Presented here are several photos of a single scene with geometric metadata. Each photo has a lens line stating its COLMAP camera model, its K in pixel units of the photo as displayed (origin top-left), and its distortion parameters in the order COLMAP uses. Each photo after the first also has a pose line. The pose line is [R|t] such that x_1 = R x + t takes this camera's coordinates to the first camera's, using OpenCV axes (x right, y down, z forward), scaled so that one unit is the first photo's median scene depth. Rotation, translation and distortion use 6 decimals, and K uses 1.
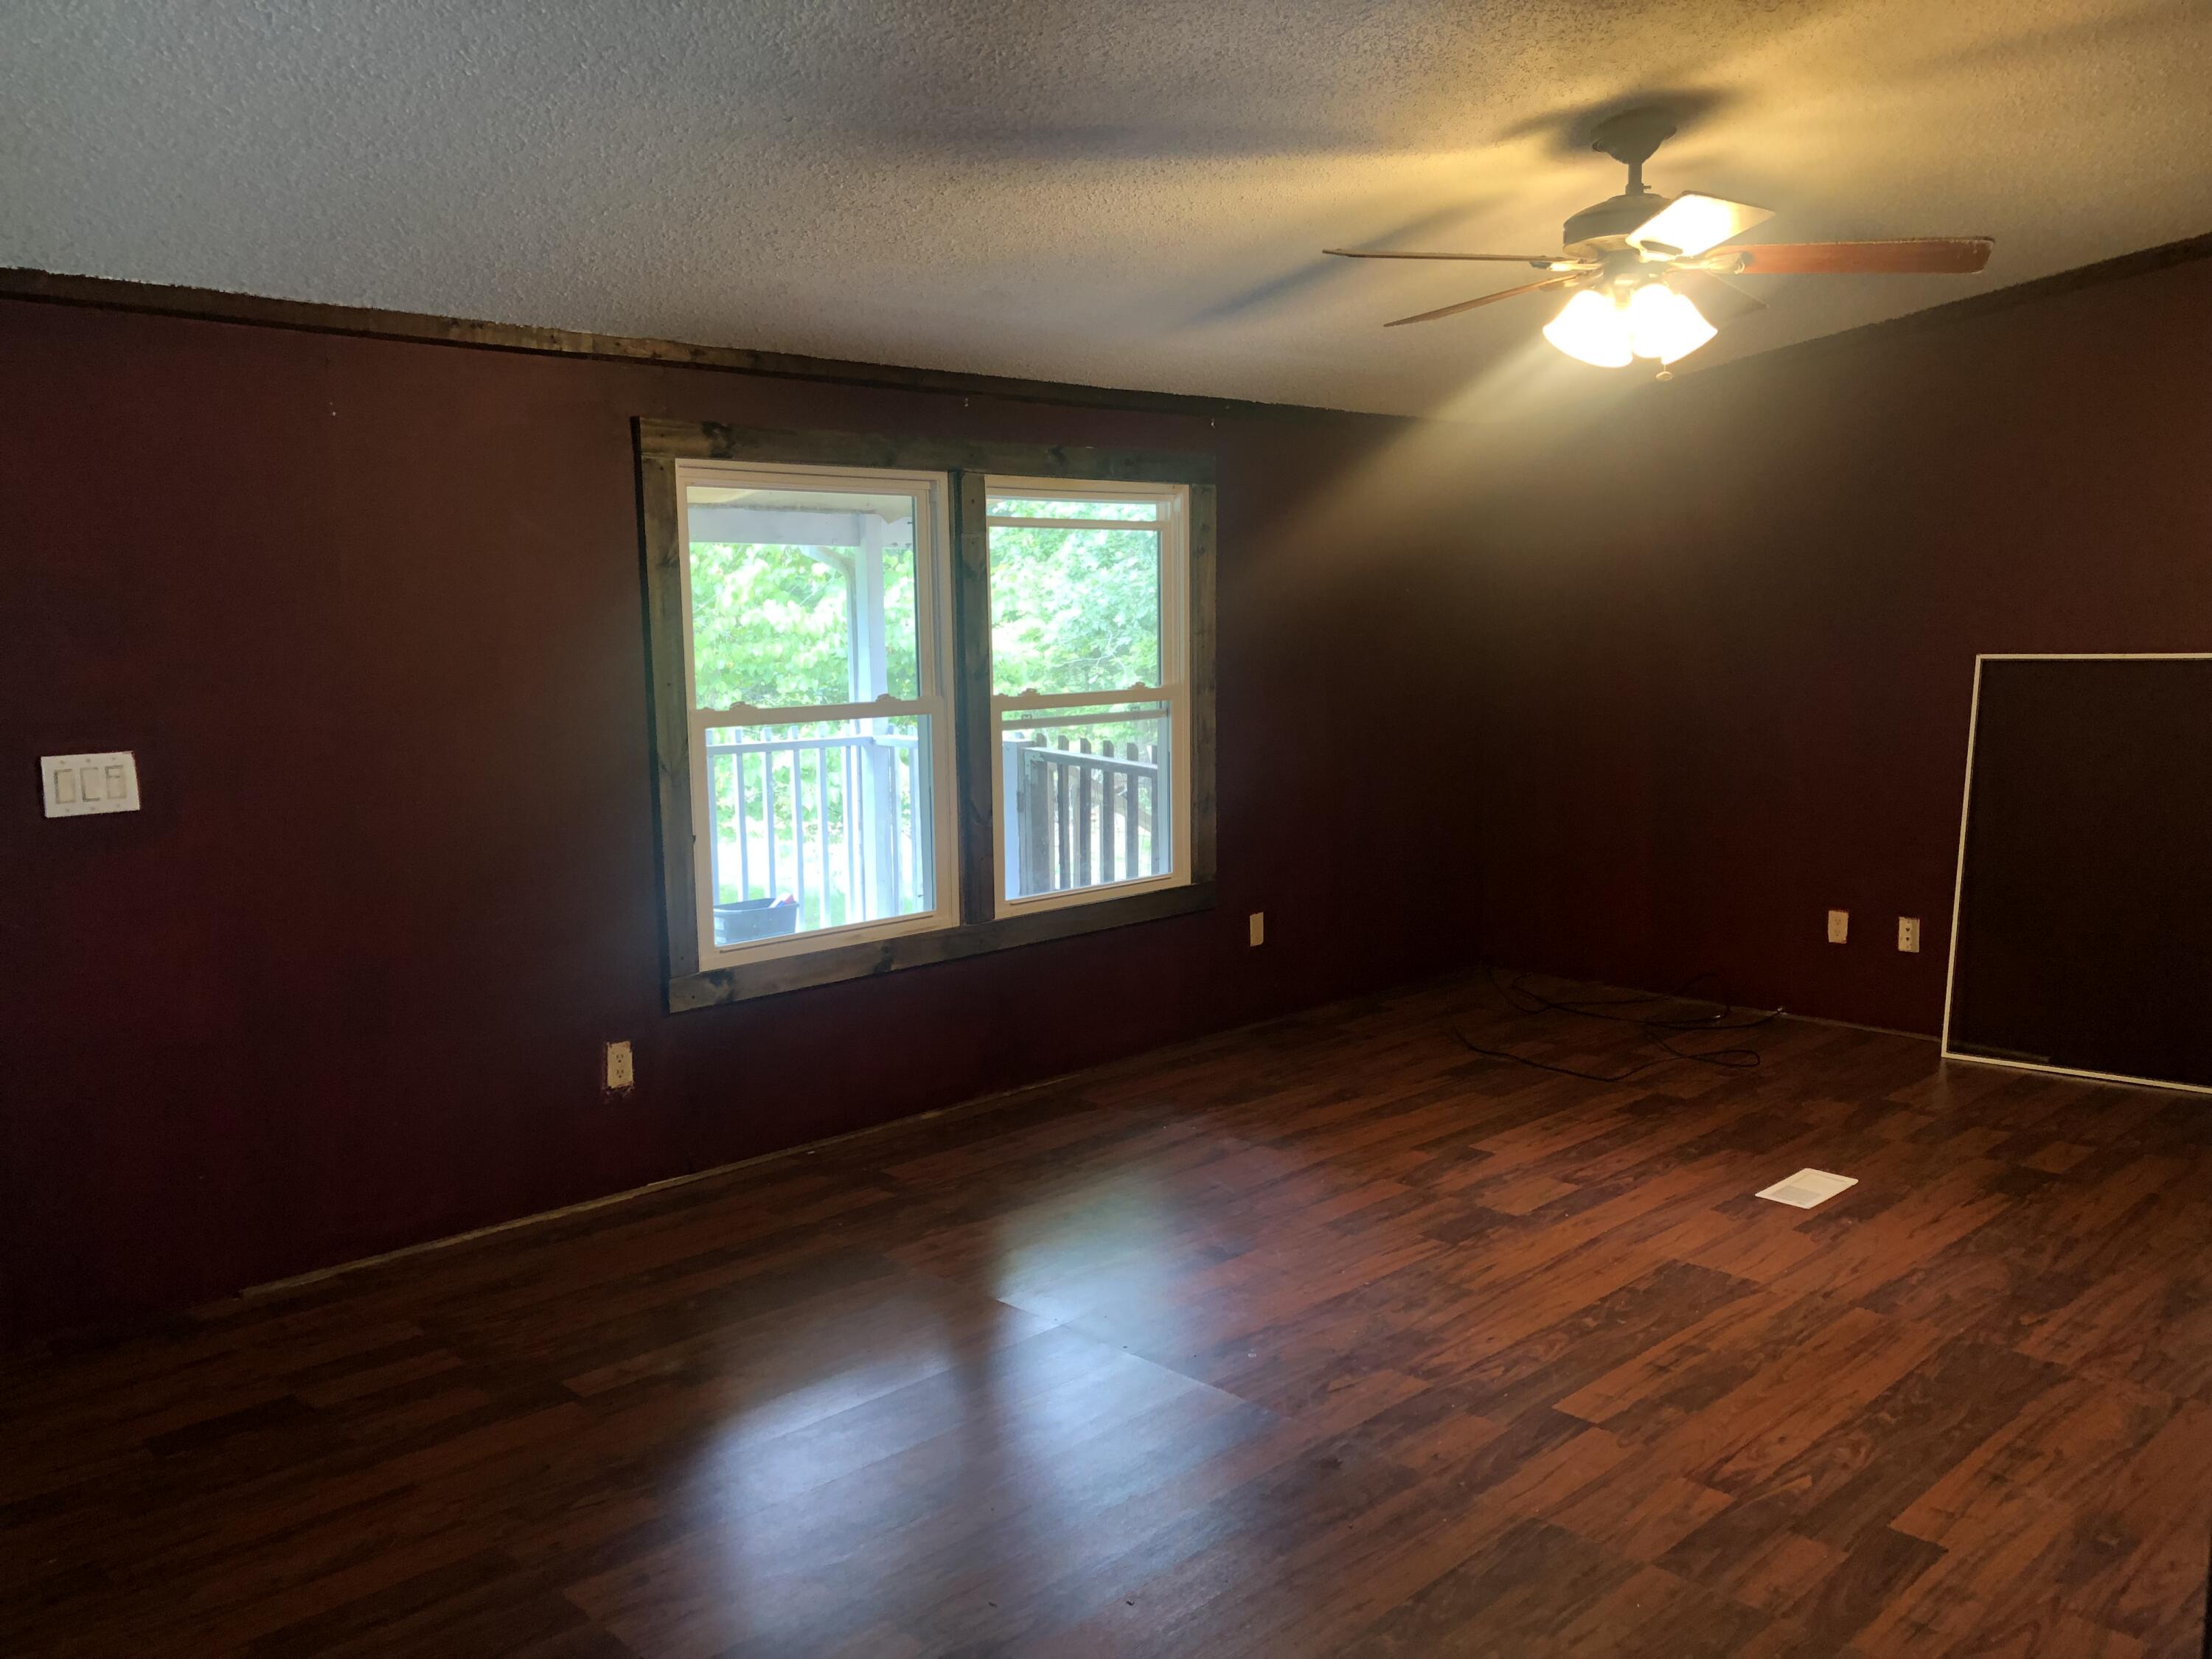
lens RADIAL K [[1801.4, 0, 1115.2], [0, 1801.4, 831.3], [0, 0, 1]] dist [0.022698, -0.003377]
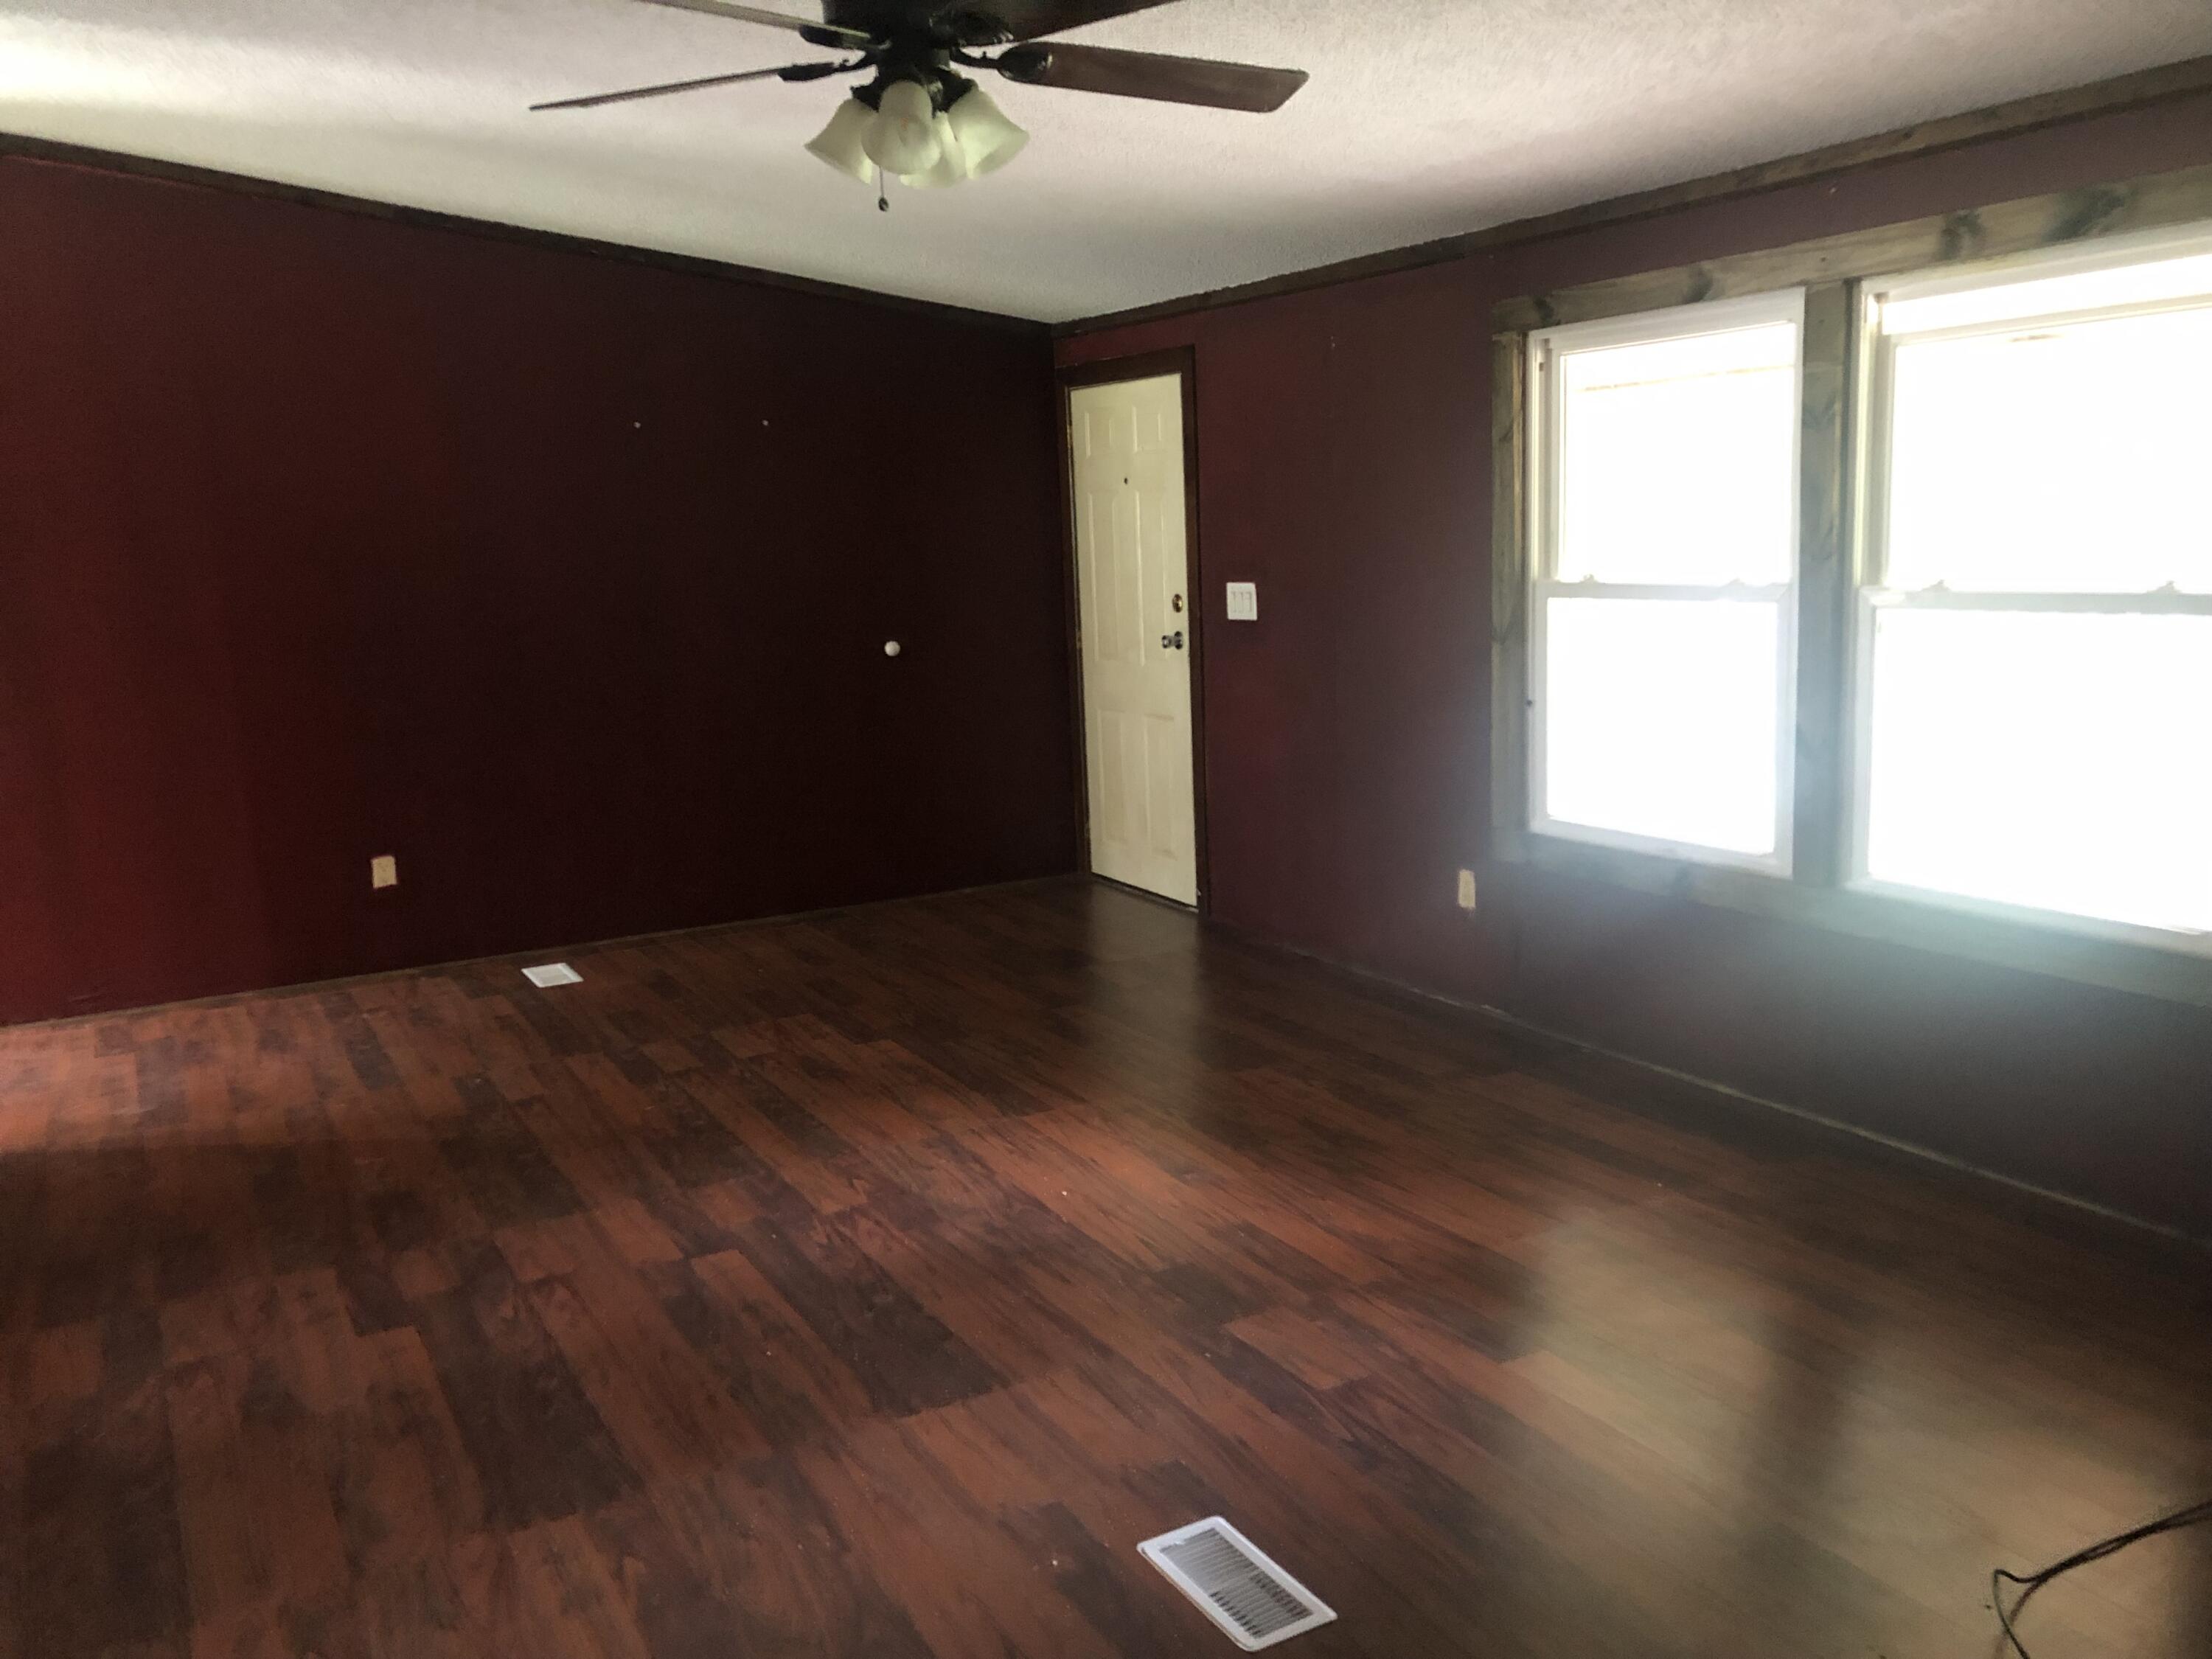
lens RADIAL K [[1801.4, 0, 1114.5], [0, 1801.4, 827.0], [0, 0, 1]] dist [0.022698, -0.003377]
pose [[-0.262575, 0.182033, -0.947586, 1.042005], [-0.079427, 0.974634, 0.209238, -0.157534], [0.961637, 0.130204, -0.241456, 1.292198]]
